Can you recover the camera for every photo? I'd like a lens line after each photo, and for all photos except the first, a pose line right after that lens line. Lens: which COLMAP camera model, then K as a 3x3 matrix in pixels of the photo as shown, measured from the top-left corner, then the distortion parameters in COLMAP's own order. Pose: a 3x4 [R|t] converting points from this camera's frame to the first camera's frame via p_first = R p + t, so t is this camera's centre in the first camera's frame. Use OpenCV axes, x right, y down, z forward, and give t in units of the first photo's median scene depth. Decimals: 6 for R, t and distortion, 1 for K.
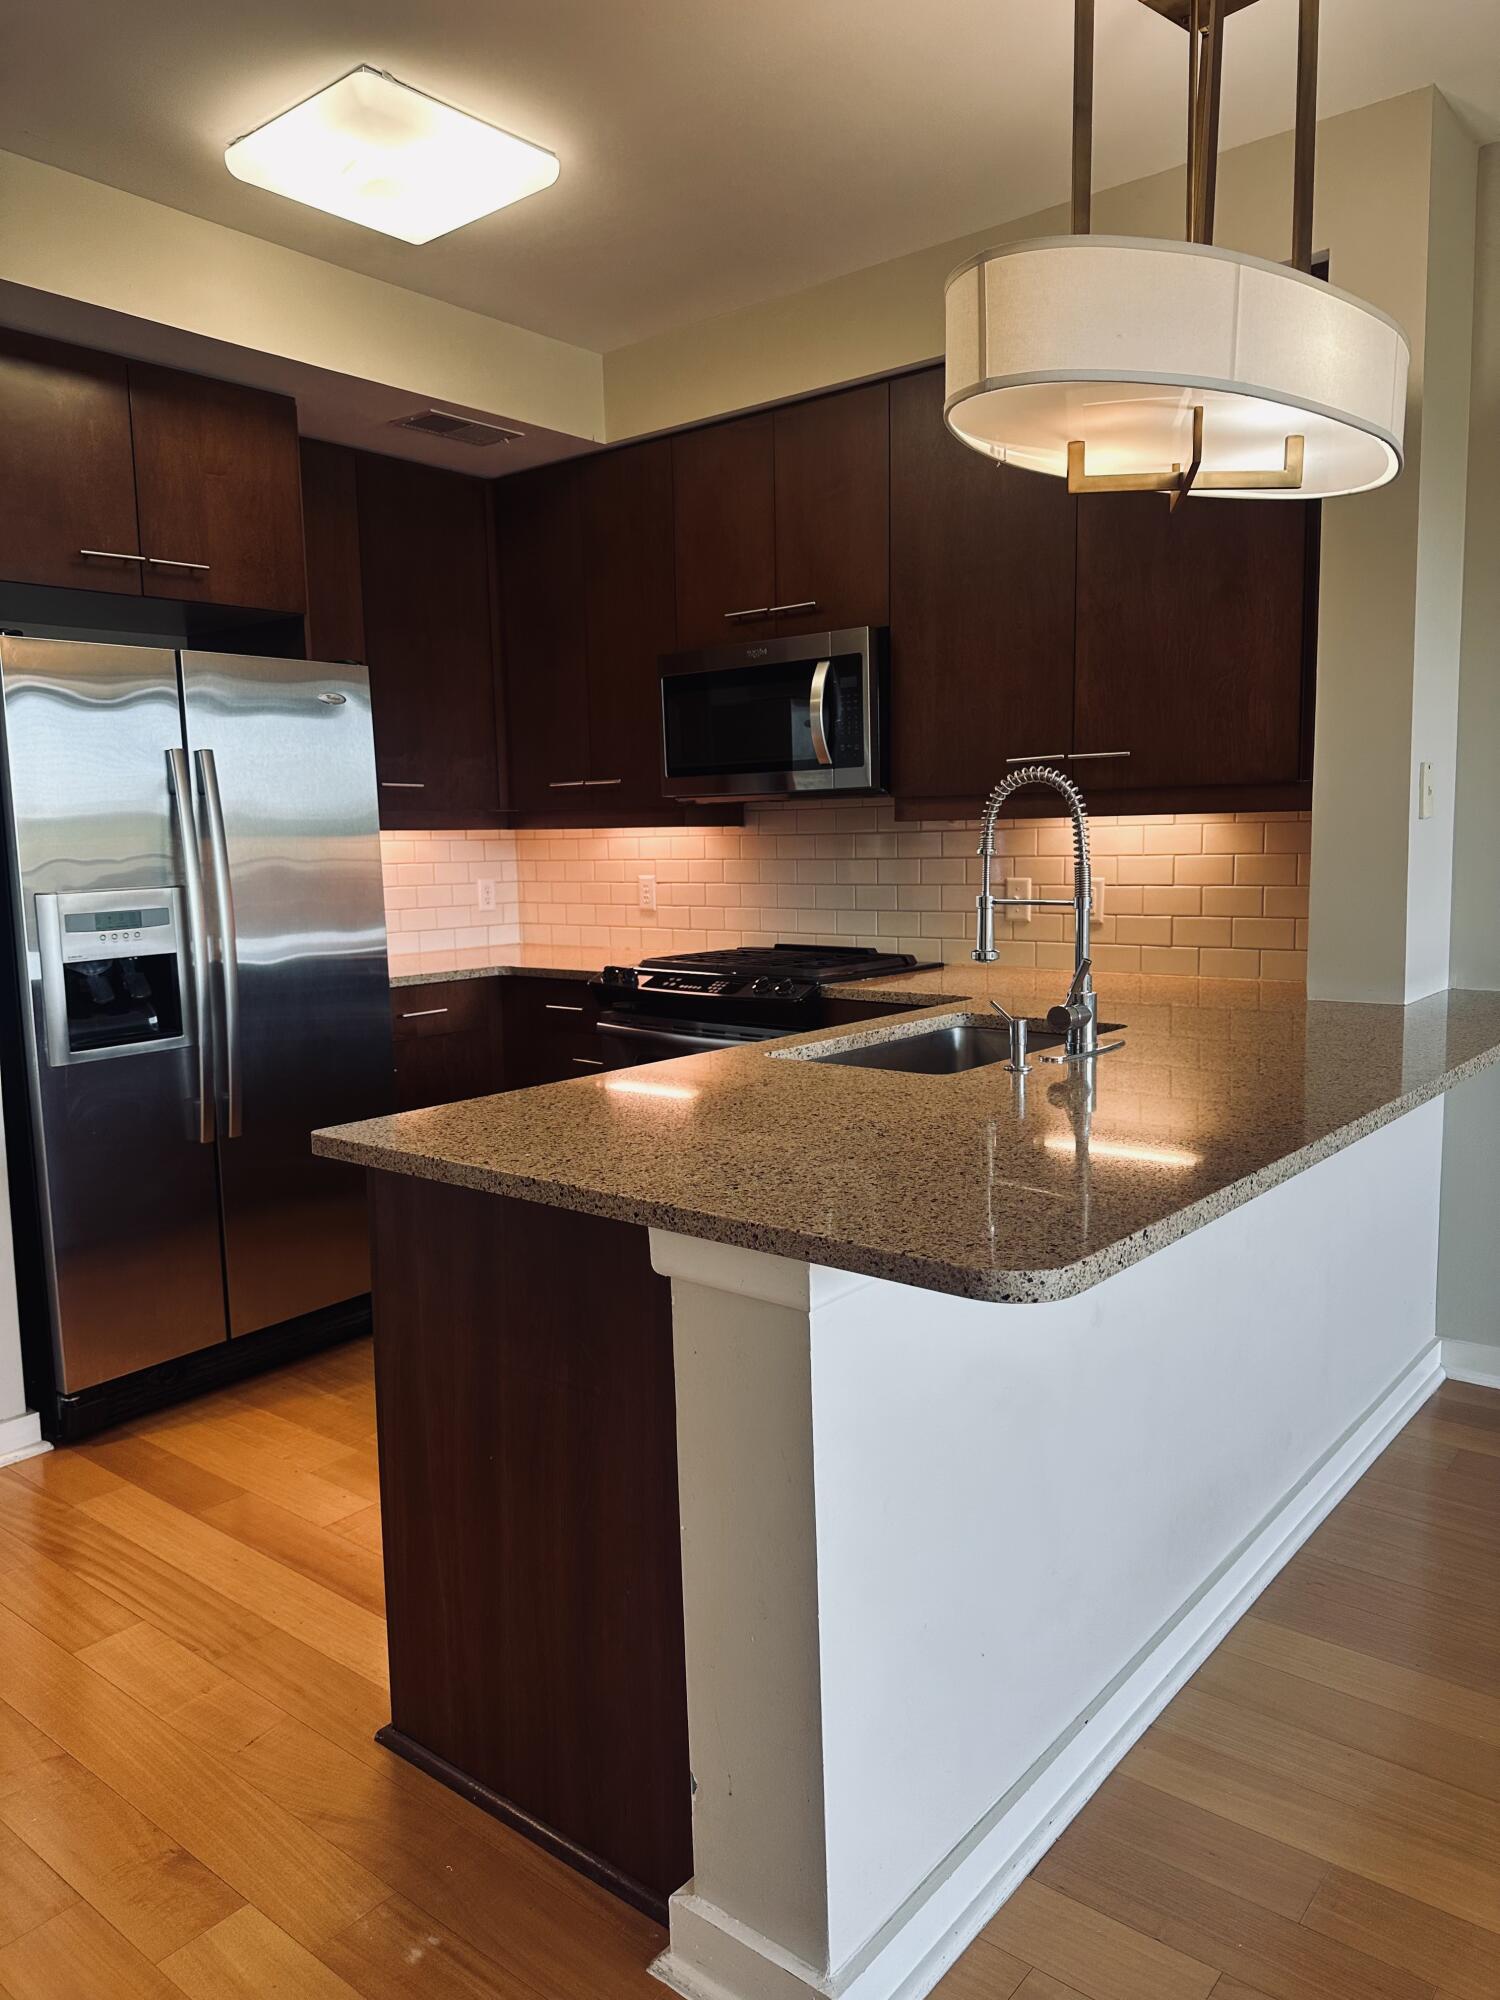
lens RADIAL K [[1396.6, 0, 754.7], [0, 1396.6, 998.2], [0, 0, 1]] dist [0.090727, -0.149813]
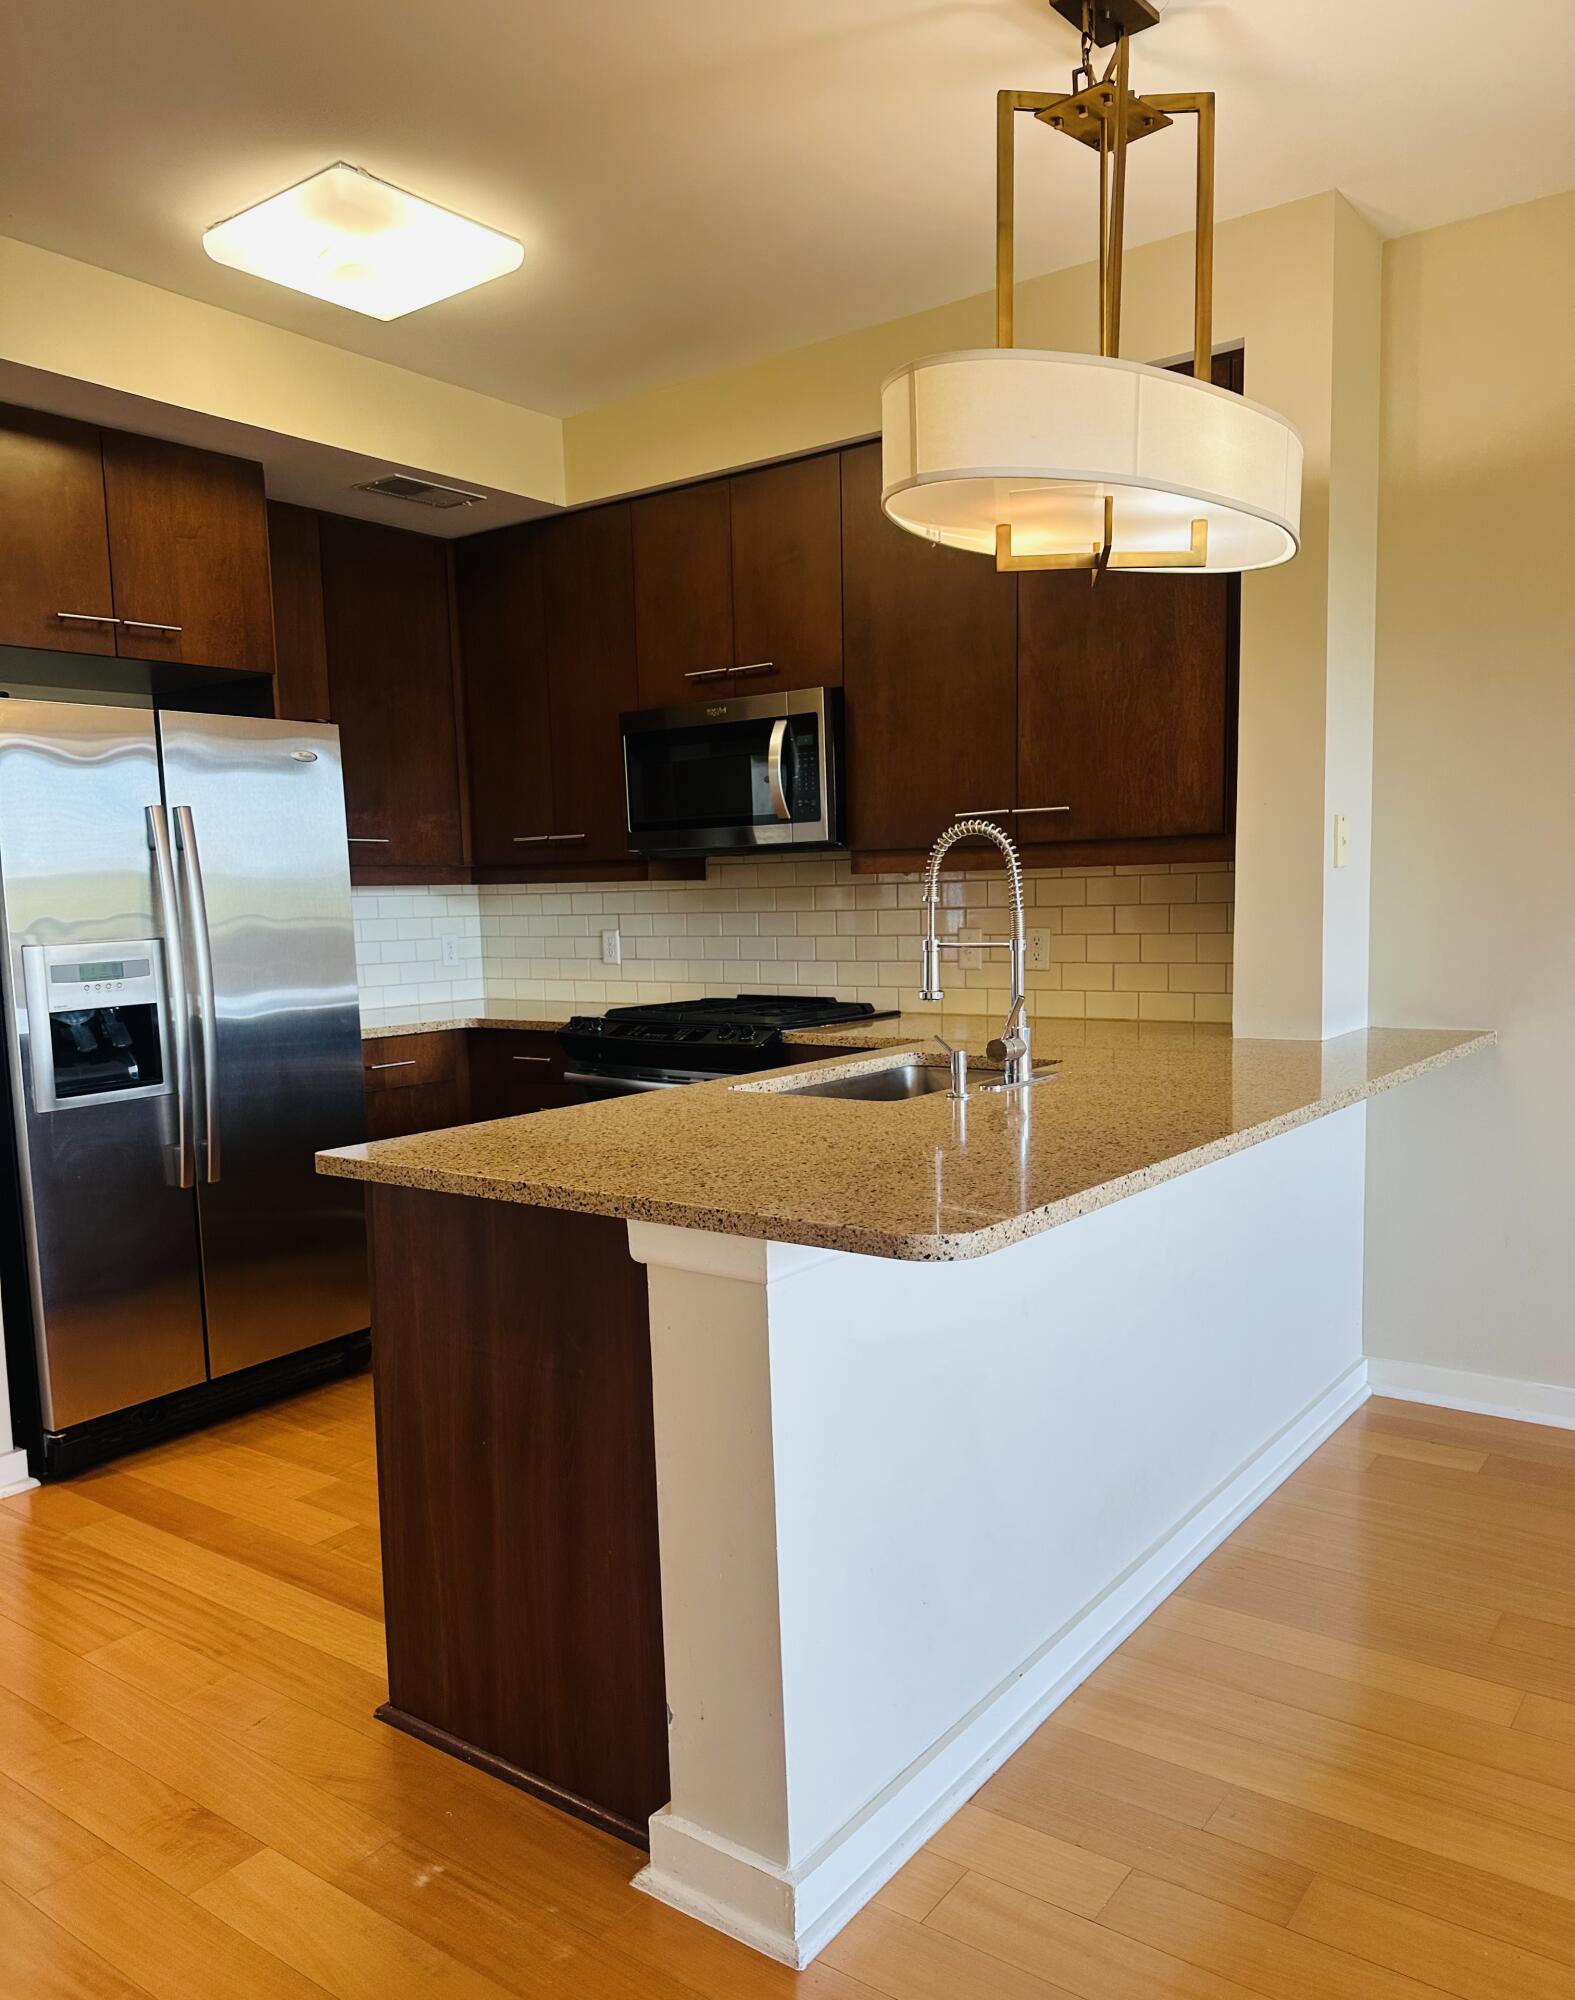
lens RADIAL K [[1478.9, 0, 780.0], [0, 1478.9, 1068.3], [0, 0, 1]] dist [0.109591, -0.202214]
pose [[0.999092, -0.010192, 0.041371, 0.000283], [0.010213, 0.999948, -0.000292, 0.025254], [-0.041366, 0.000715, 0.999144, -0.139186]]
